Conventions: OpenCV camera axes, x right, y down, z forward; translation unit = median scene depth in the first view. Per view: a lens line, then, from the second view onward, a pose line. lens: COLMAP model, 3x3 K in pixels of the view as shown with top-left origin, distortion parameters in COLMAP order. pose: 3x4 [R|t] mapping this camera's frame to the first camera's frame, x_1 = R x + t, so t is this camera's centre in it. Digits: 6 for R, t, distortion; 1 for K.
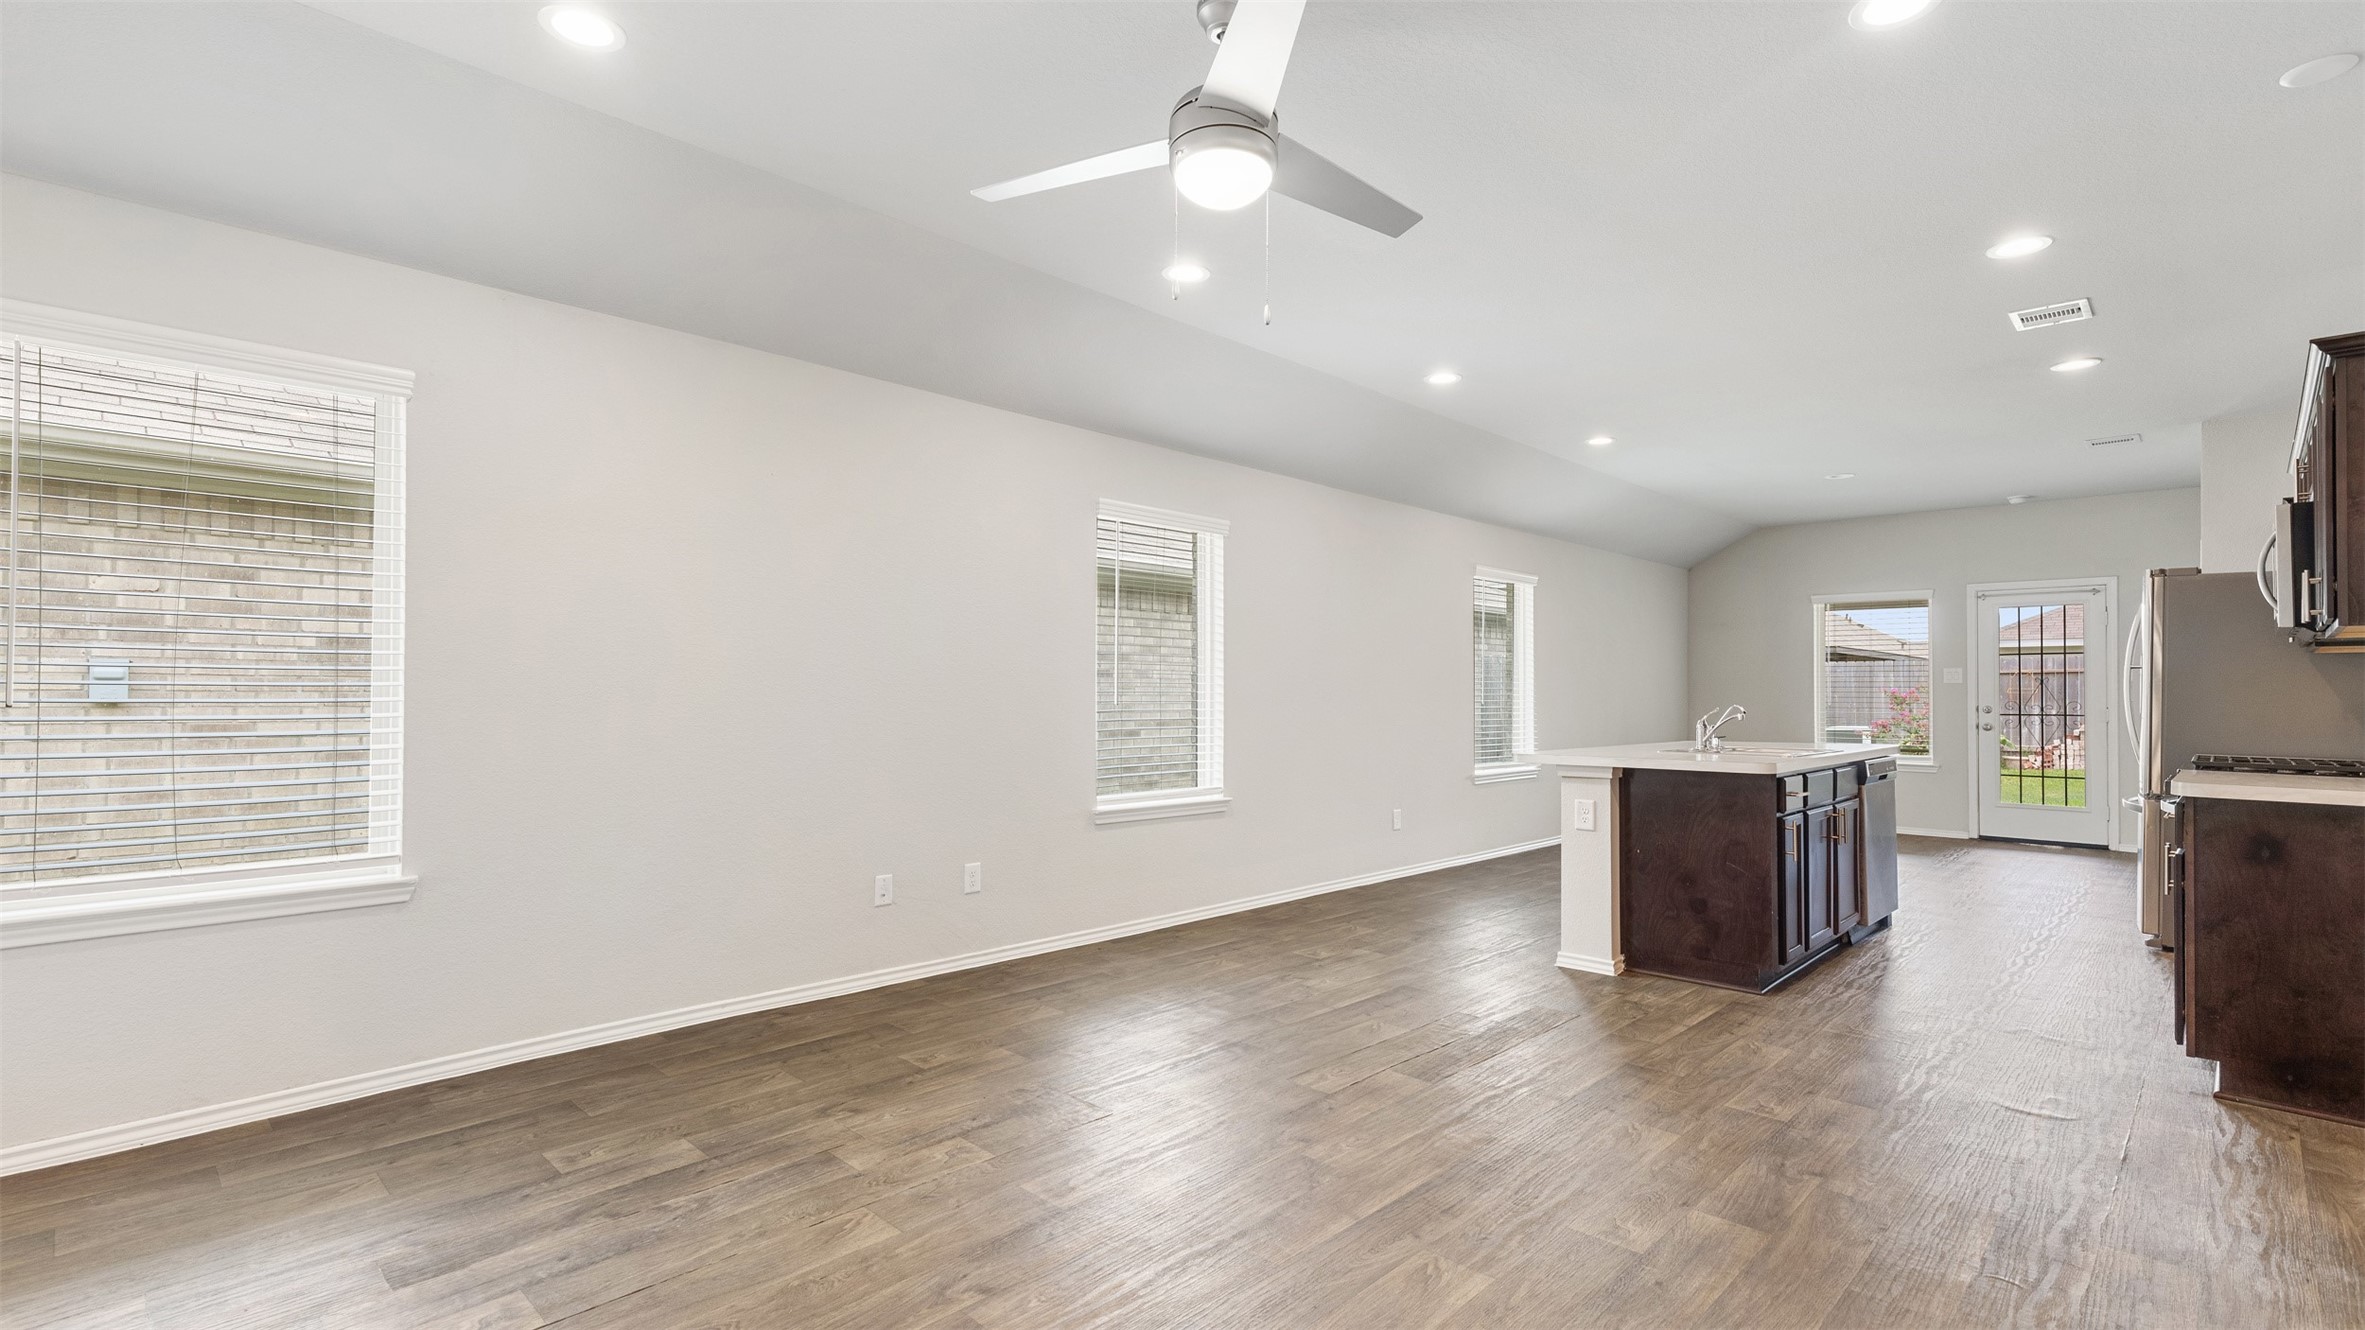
lens RADIAL K [[1082.2, 0, 1197.3], [0, 1082.2, 699.8], [0, 0, 1]] dist [0.004771, -0.000725]
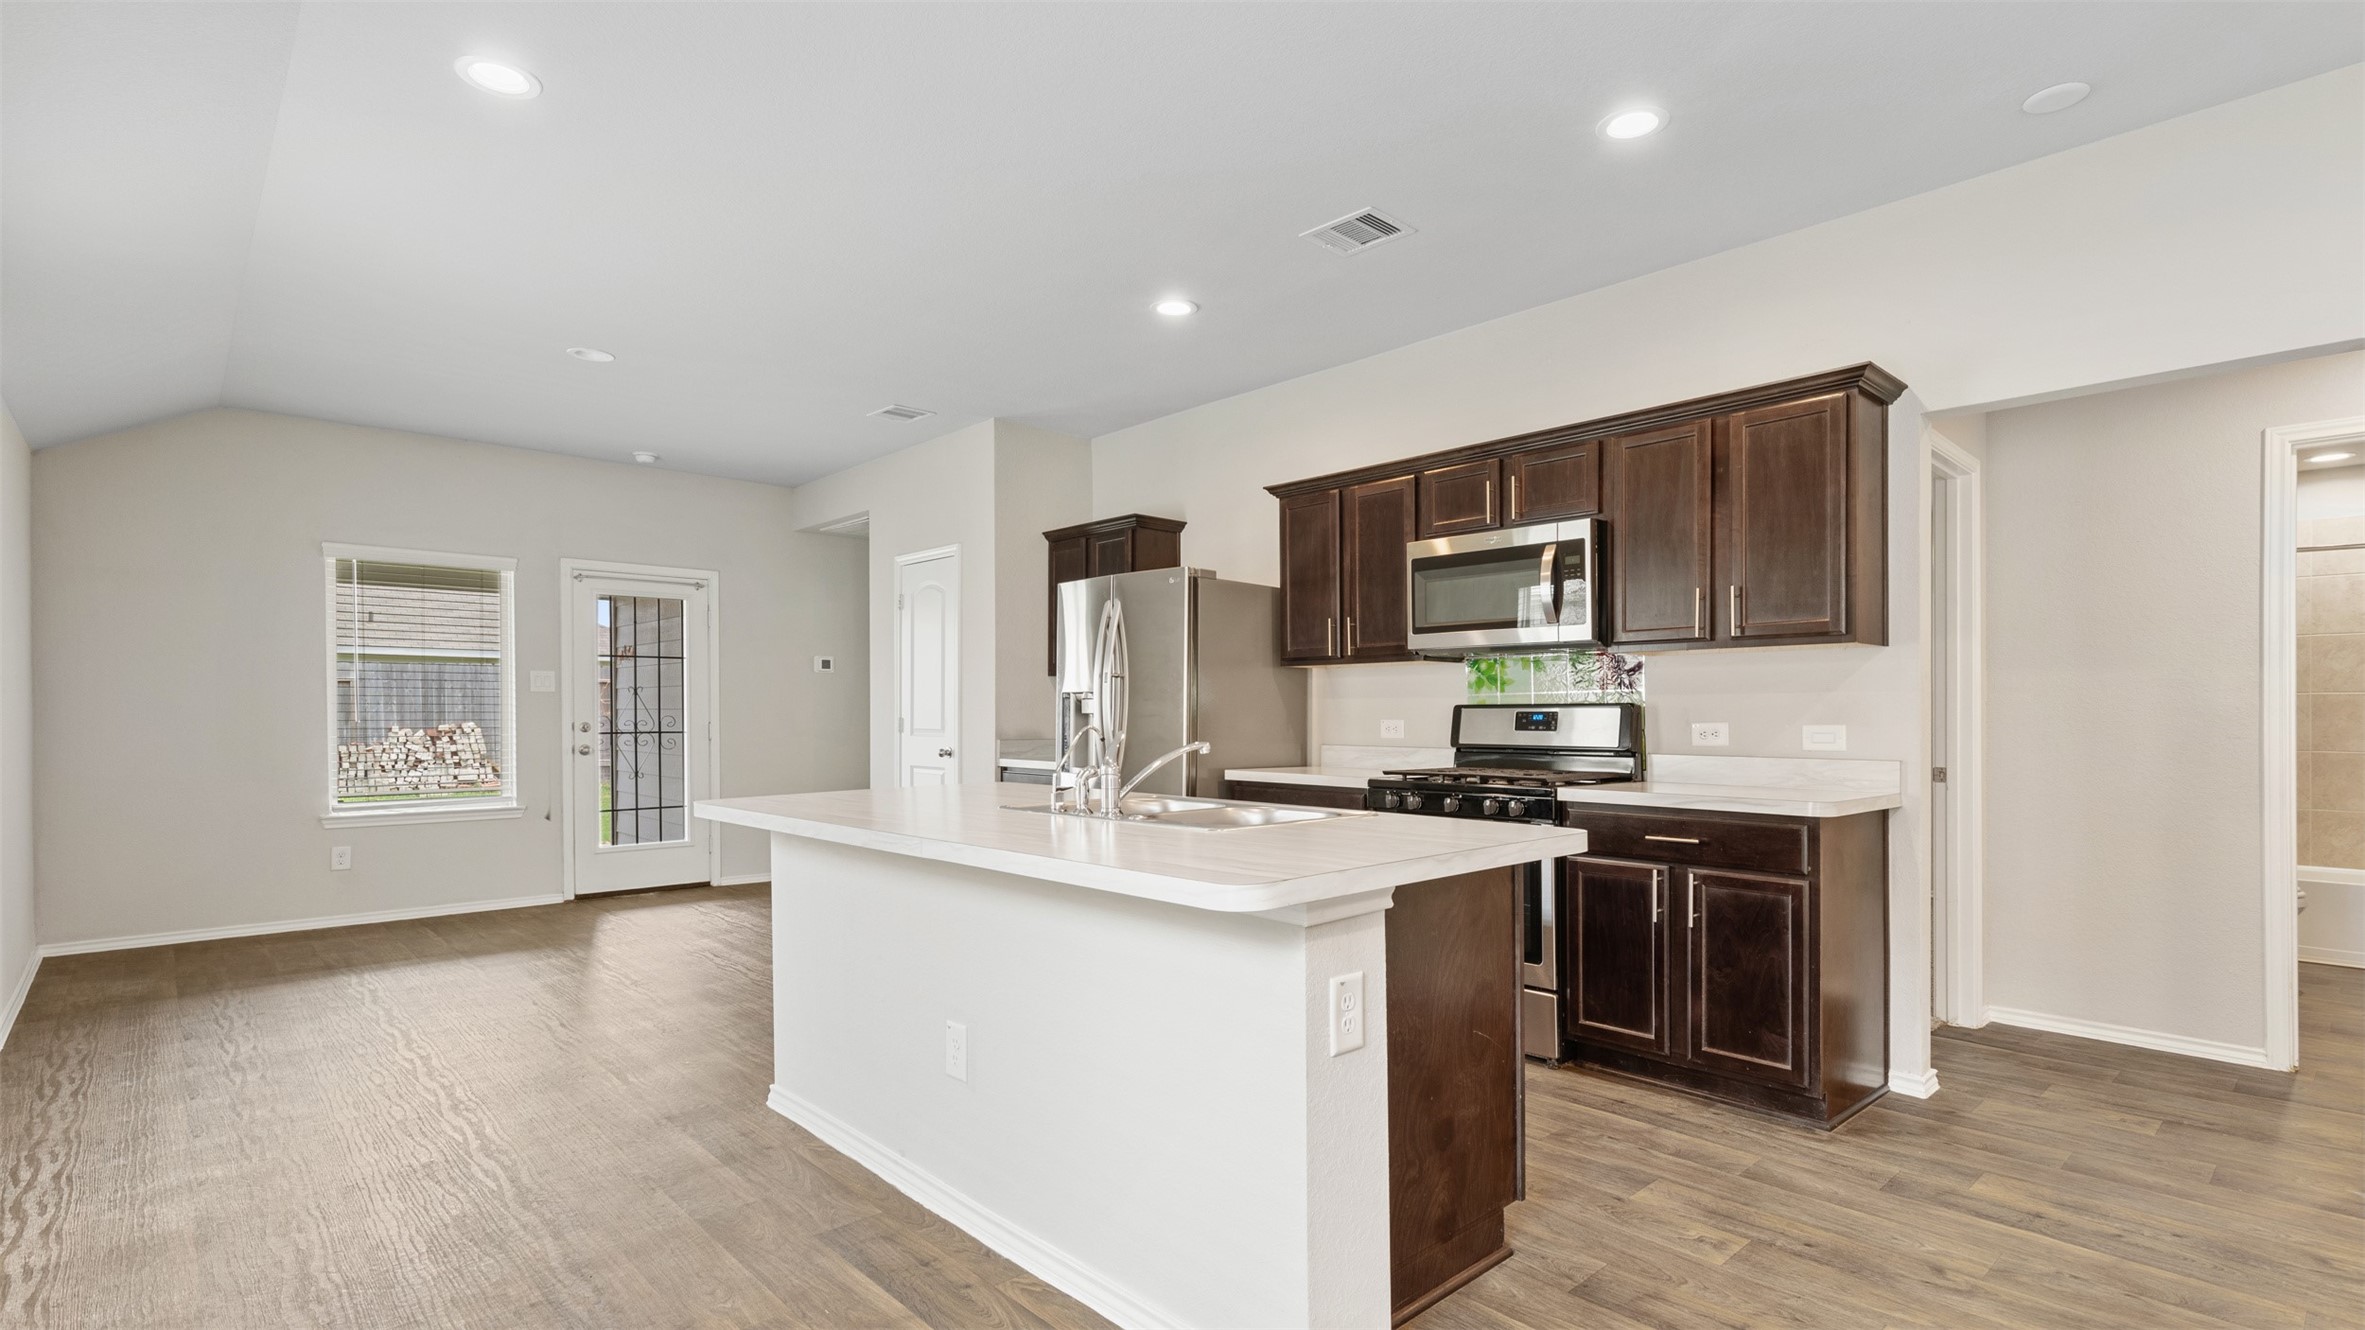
lens RADIAL K [[1099.2, 0, 1192.2], [0, 1099.2, 721.7], [0, 0, 1]] dist [0.002527, 0.000607]
pose [[0.040465, -0.011804, 0.999111, -0.020566], [0.003897, 0.999924, 0.011656, -0.002063], [-0.999173, 0.003421, 0.040508, 0.576949]]
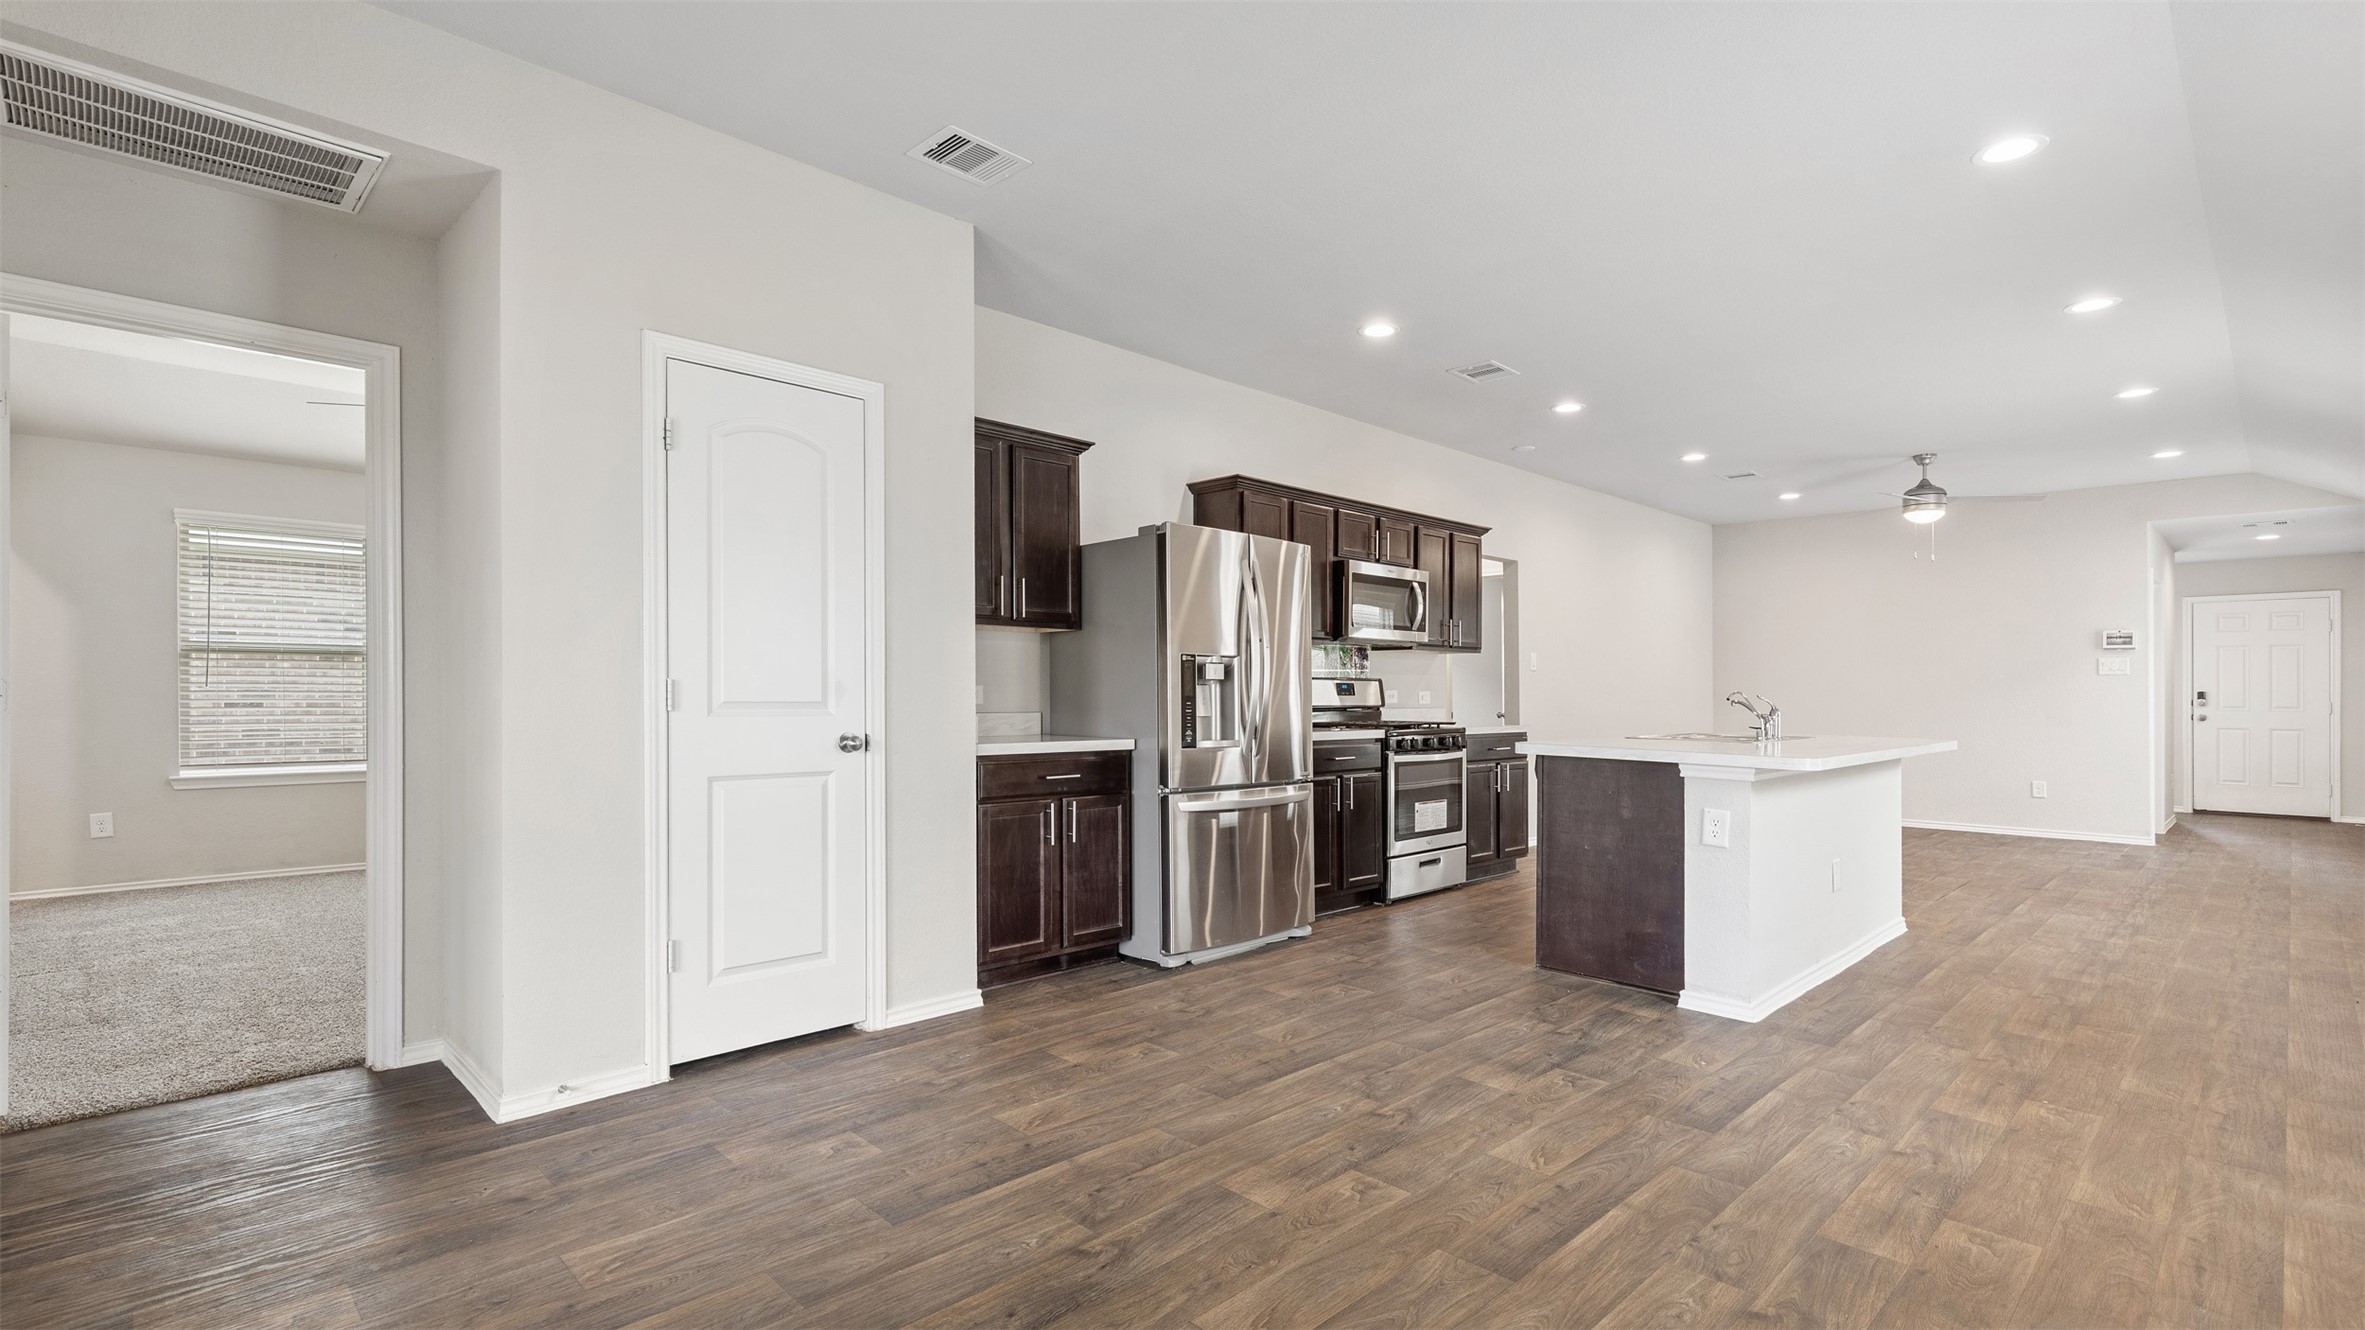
lens RADIAL K [[1070.7, 0, 1183.6], [0, 1070.7, 680.0], [0, 0, 1]] dist [0.006325, 0.001048]
pose [[-0.999523, -0.010082, 0.029194, 0.573733], [-0.010306, 0.999919, -0.007520, 0.004403], [-0.029116, -0.007818, -0.999545, 1.178993]]
